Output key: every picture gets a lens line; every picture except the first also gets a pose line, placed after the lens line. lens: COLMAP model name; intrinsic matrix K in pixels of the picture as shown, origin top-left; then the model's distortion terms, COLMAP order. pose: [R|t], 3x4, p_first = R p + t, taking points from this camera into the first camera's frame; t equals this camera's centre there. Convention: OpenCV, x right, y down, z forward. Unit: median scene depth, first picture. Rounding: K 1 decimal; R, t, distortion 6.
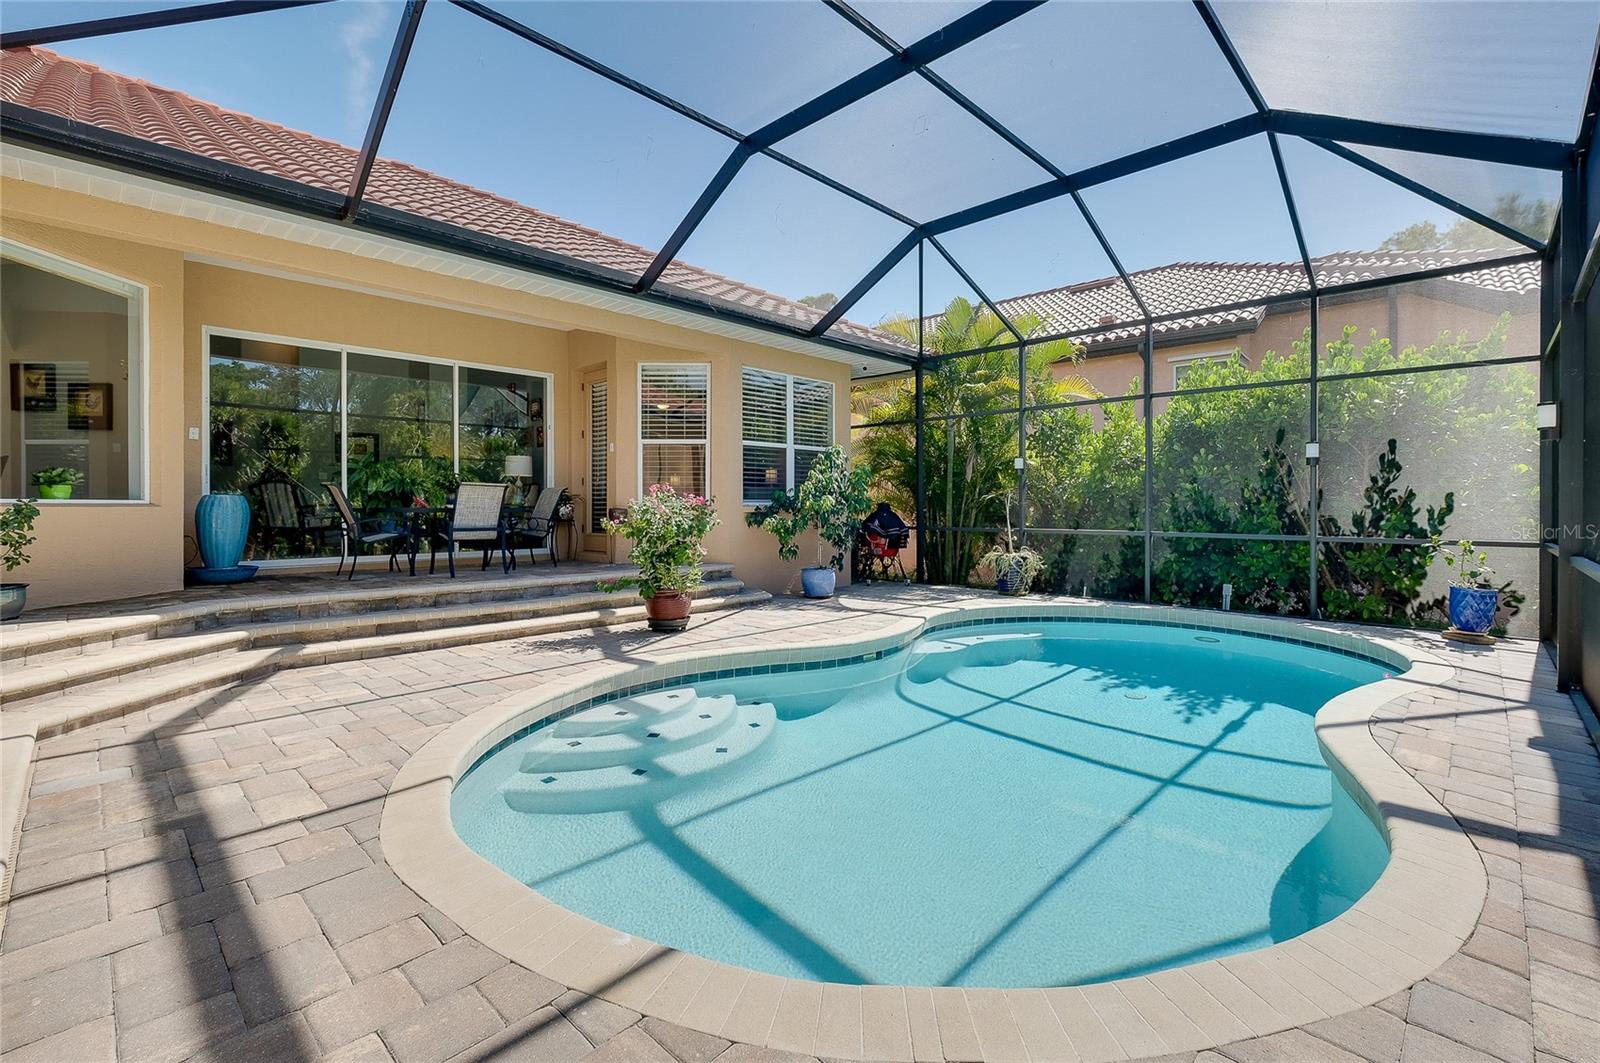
lens RADIAL K [[723.6, 0, 791.9], [0, 723.6, 529.9], [0, 0, 1]] dist [0.001890, -0.000038]
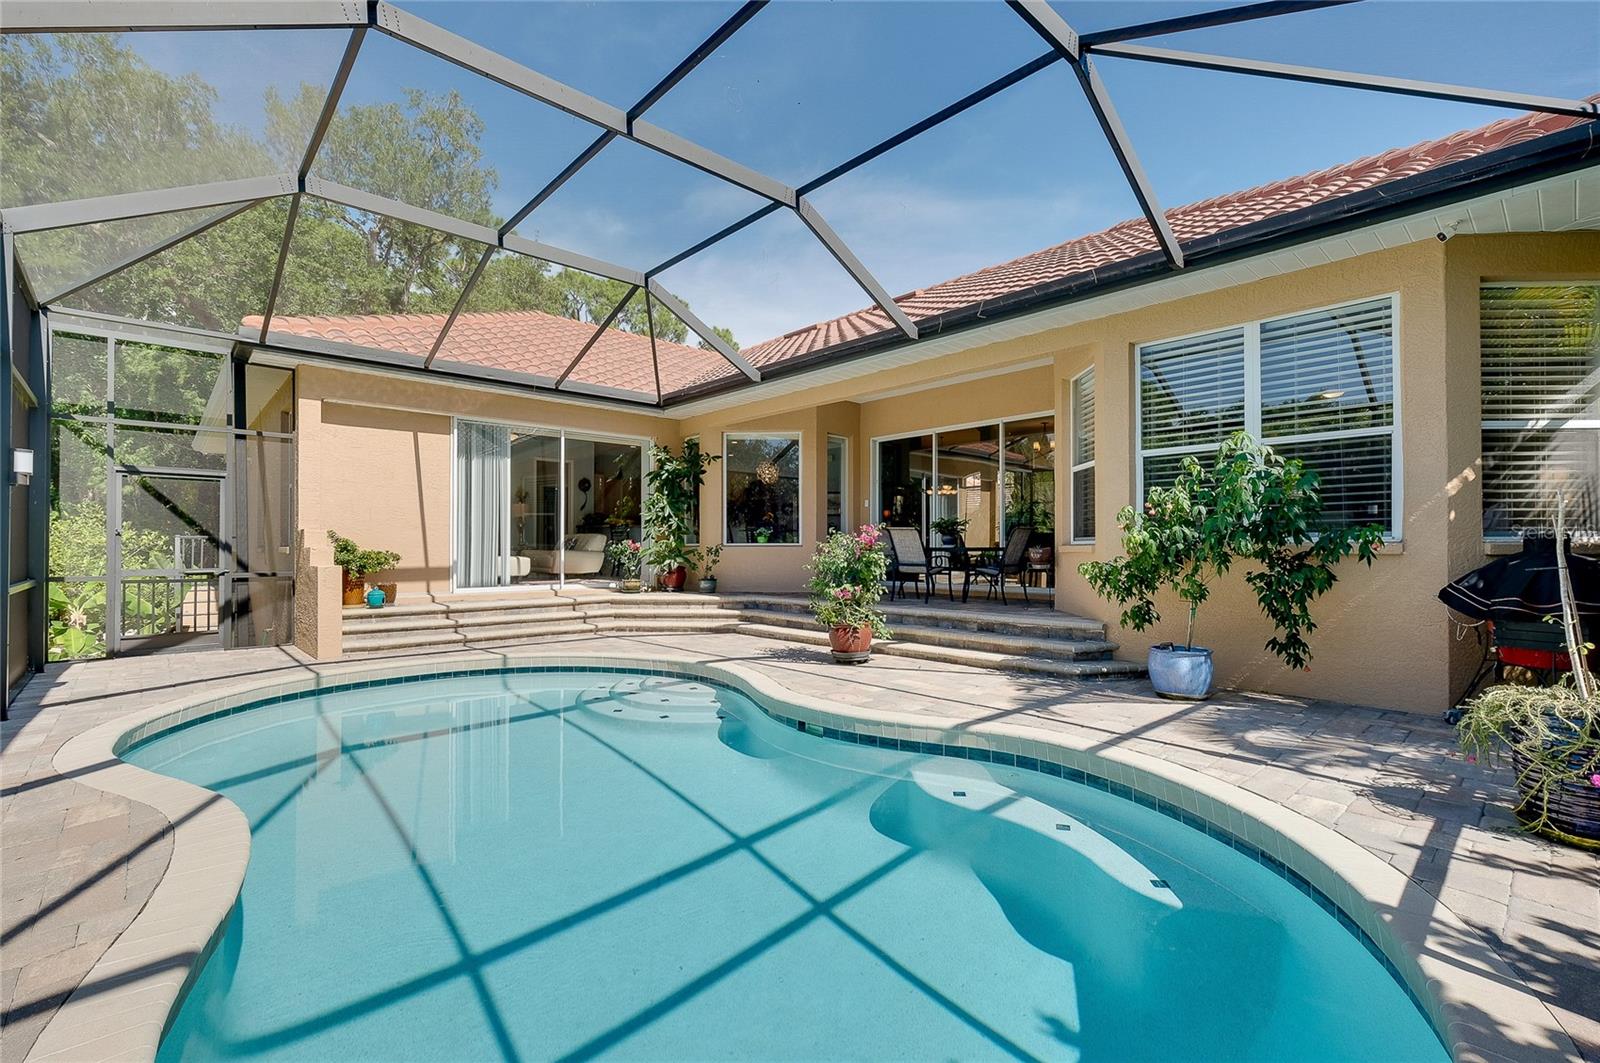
lens RADIAL K [[716.4, 0, 798.7], [0, 716.4, 543.4], [0, 0, 1]] dist [0.000393, -0.000469]
pose [[-0.082501, -0.011383, -0.996526, 0.790530], [-0.025723, 0.999626, -0.009289, -0.020775], [0.996259, 0.024867, -0.082763, 0.902775]]
